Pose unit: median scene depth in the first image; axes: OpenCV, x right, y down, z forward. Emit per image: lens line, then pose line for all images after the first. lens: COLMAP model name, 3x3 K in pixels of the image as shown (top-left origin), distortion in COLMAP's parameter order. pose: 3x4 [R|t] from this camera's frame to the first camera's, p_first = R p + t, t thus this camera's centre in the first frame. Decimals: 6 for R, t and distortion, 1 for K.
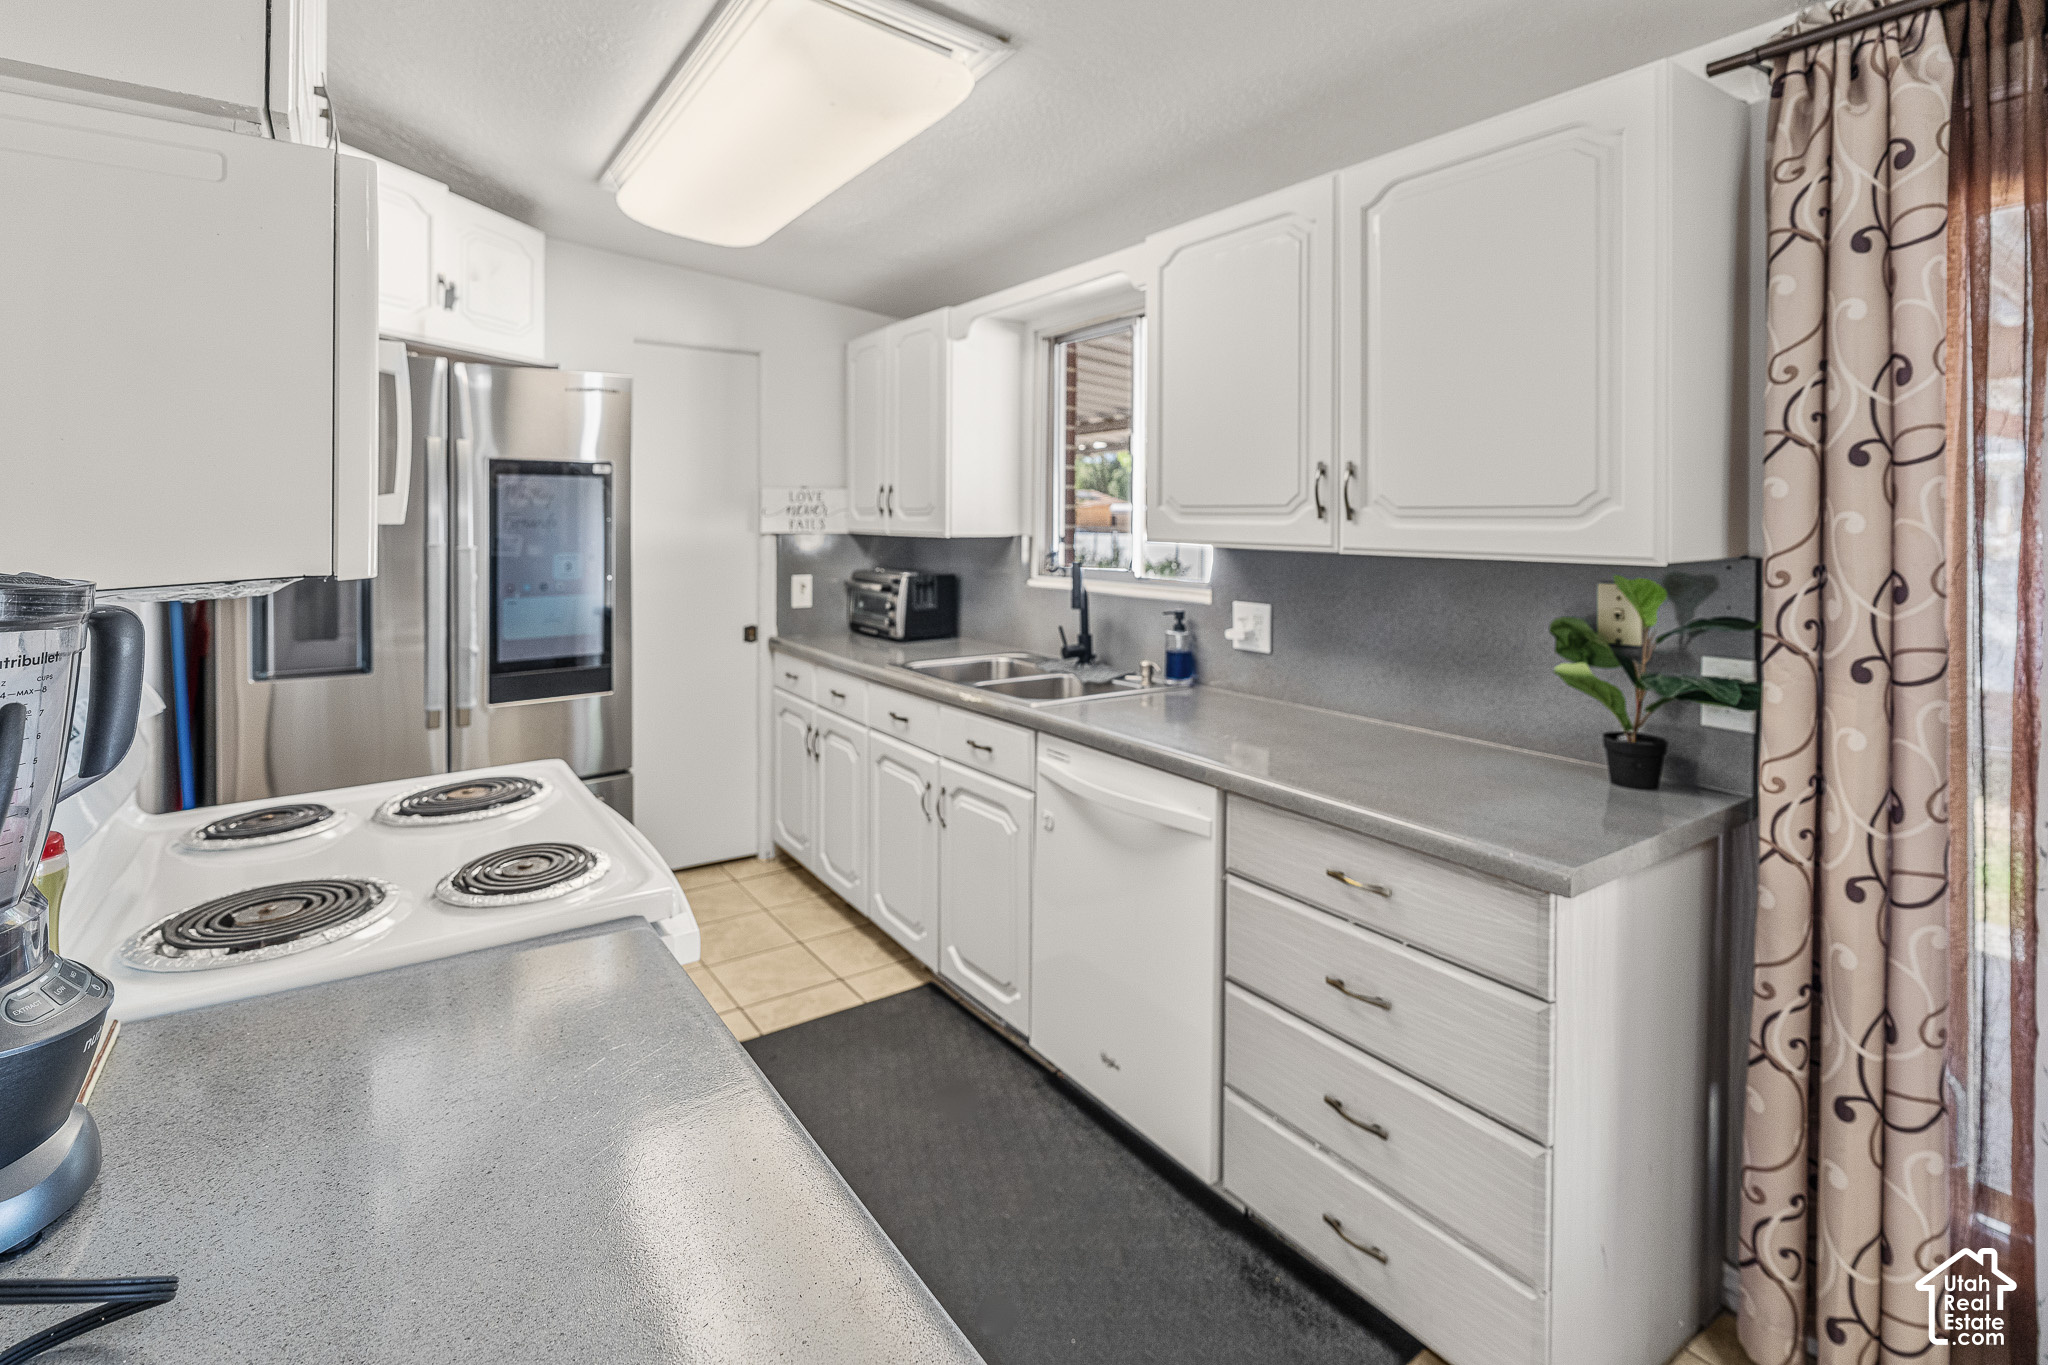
lens RADIAL K [[977.5, 0, 1006.8], [0, 977.5, 530.3], [0, 0, 1]] dist [-0.002795, -0.000719]
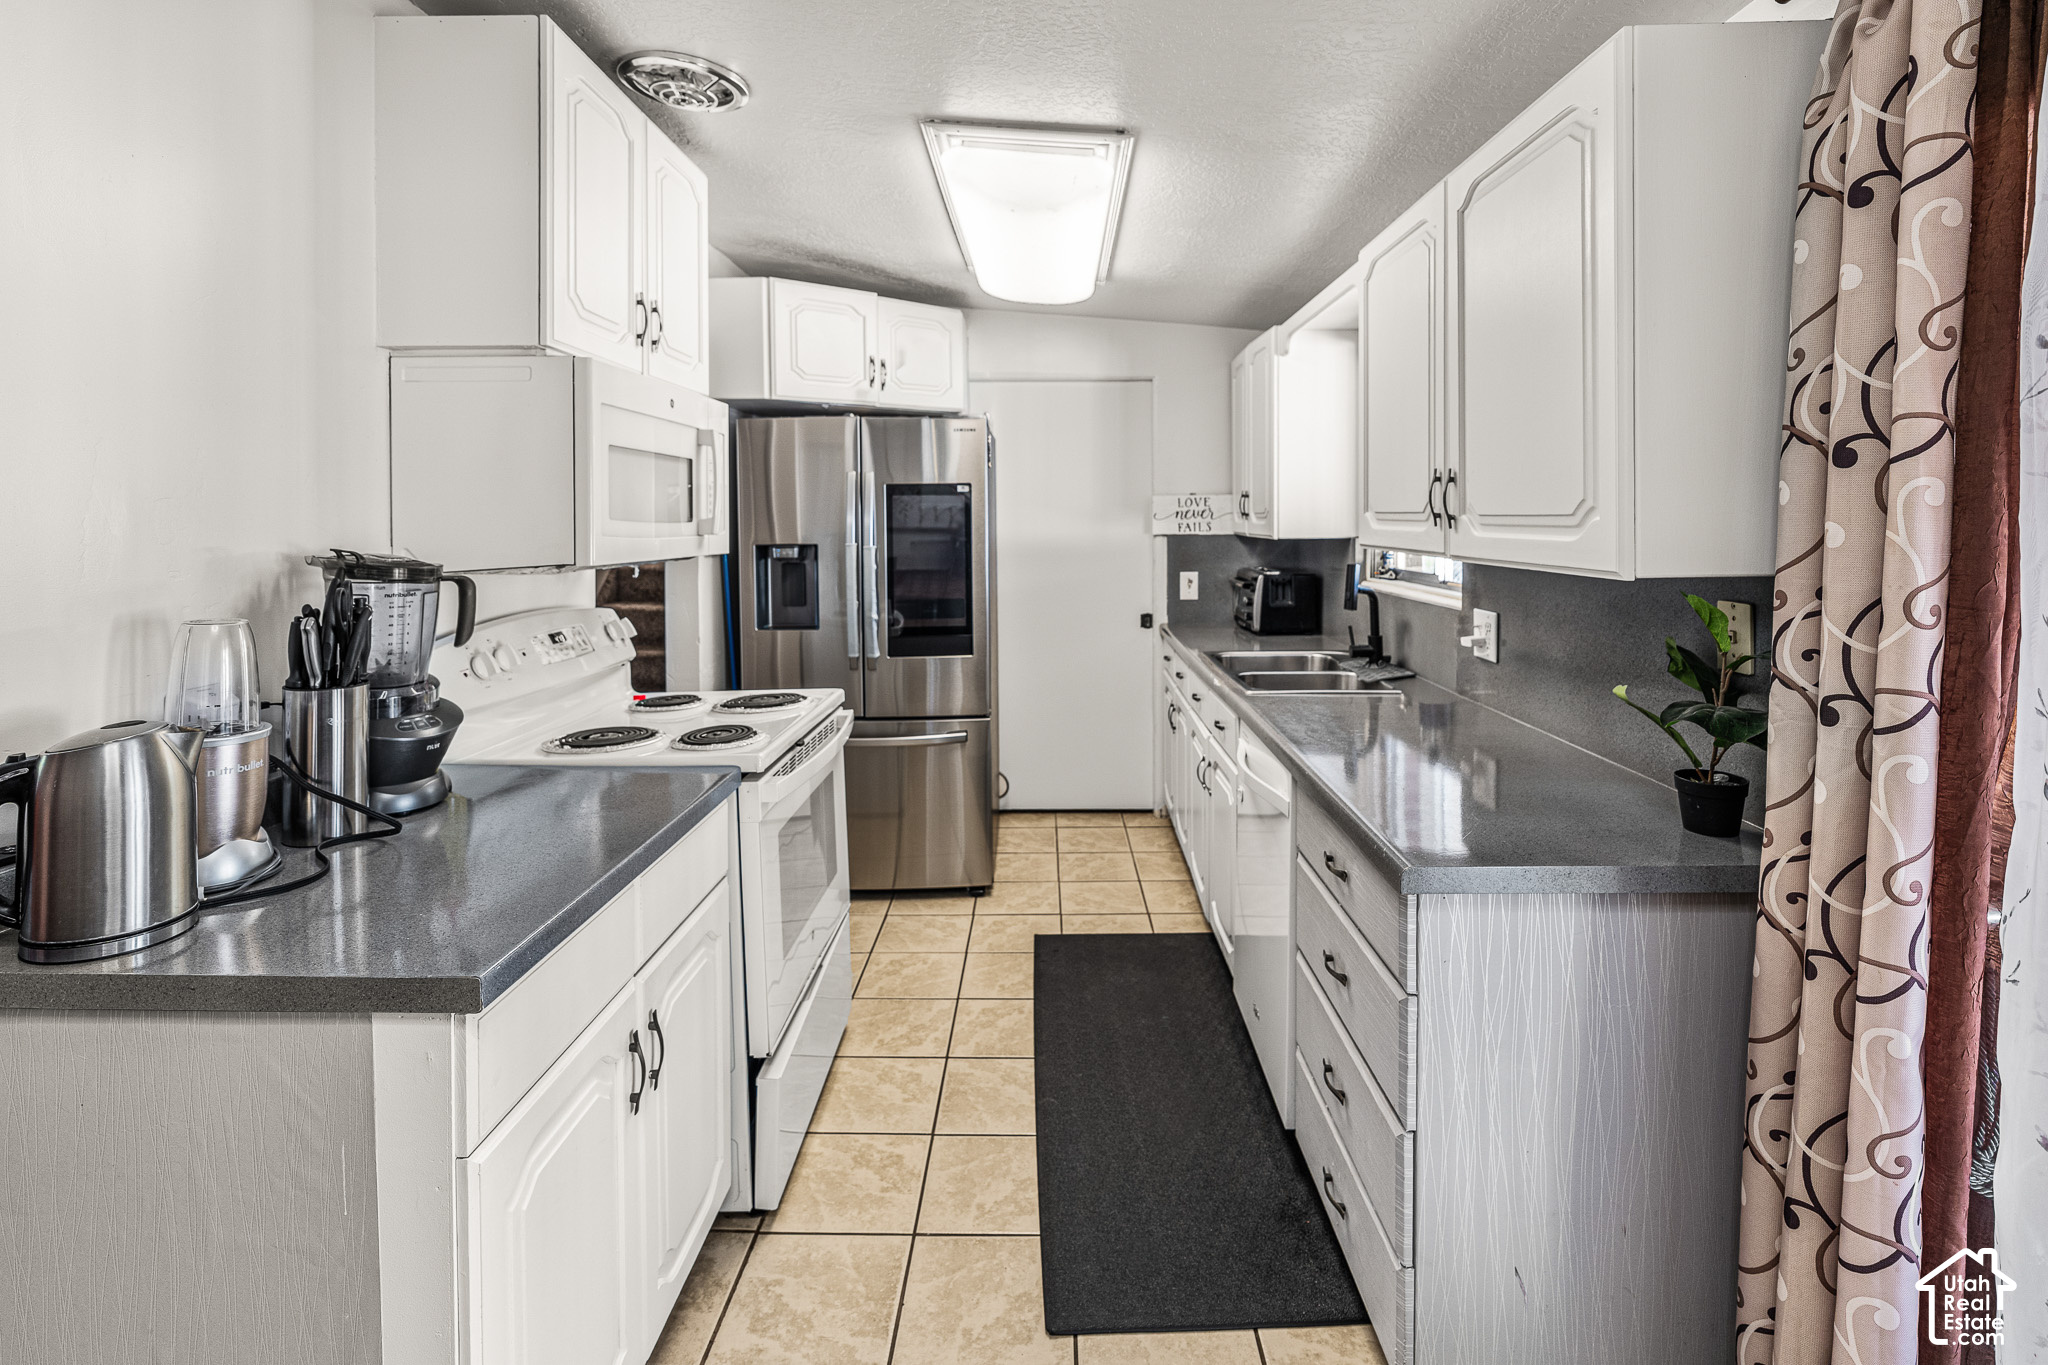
lens RADIAL K [[953.8, 0, 1026.8], [0, 953.8, 537.9], [0, 0, 1]] dist [-0.000288, 0.000075]
pose [[0.826252, 0.003020, -0.563292, 0.670814], [0.003565, 0.999938, 0.010589, -0.014632], [0.563289, -0.010757, 0.826190, -0.056686]]
